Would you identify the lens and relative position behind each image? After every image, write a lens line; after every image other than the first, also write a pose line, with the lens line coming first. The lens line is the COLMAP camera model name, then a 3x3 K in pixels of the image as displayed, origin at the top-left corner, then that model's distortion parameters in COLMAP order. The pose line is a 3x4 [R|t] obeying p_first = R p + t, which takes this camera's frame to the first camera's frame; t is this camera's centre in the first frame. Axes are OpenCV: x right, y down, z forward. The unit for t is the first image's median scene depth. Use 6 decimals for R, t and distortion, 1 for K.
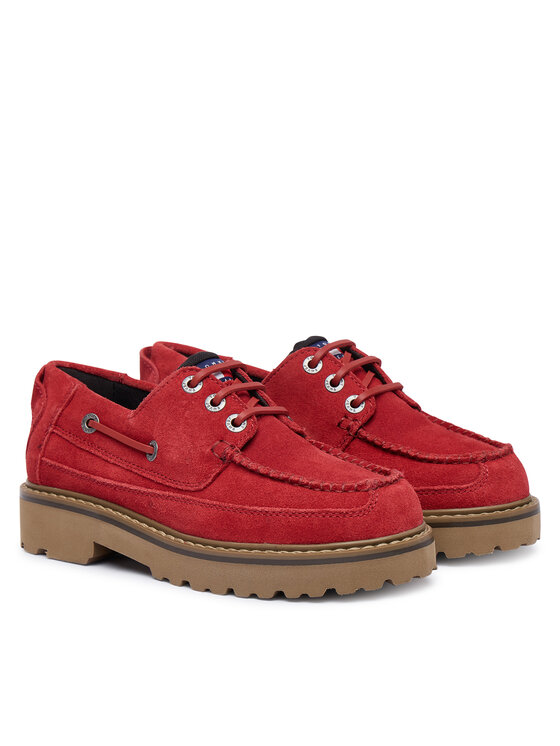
lens RADIAL K [[2087.7, 0, 280.0], [0, 2087.7, 373.0], [0, 0, 1]] dist [0.011348, 0.076996]
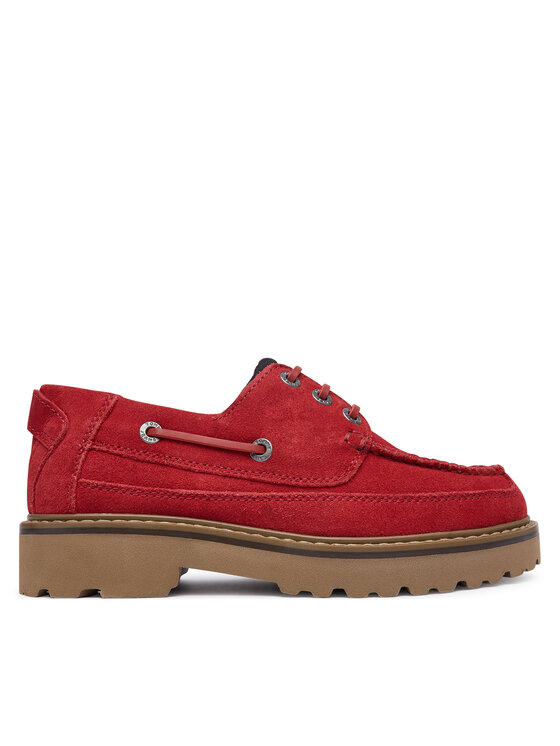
lens RADIAL K [[778.1, 0, 280.0], [0, 778.1, 373.0], [0, 0, 1]] dist [0.001247, -0.001915]
pose [[0.778512, 0.010048, 0.627549, -0.257707], [0.085855, 0.988768, -0.122339, 0.044483], [-0.621730, 0.149121, 0.768905, 0.703910]]
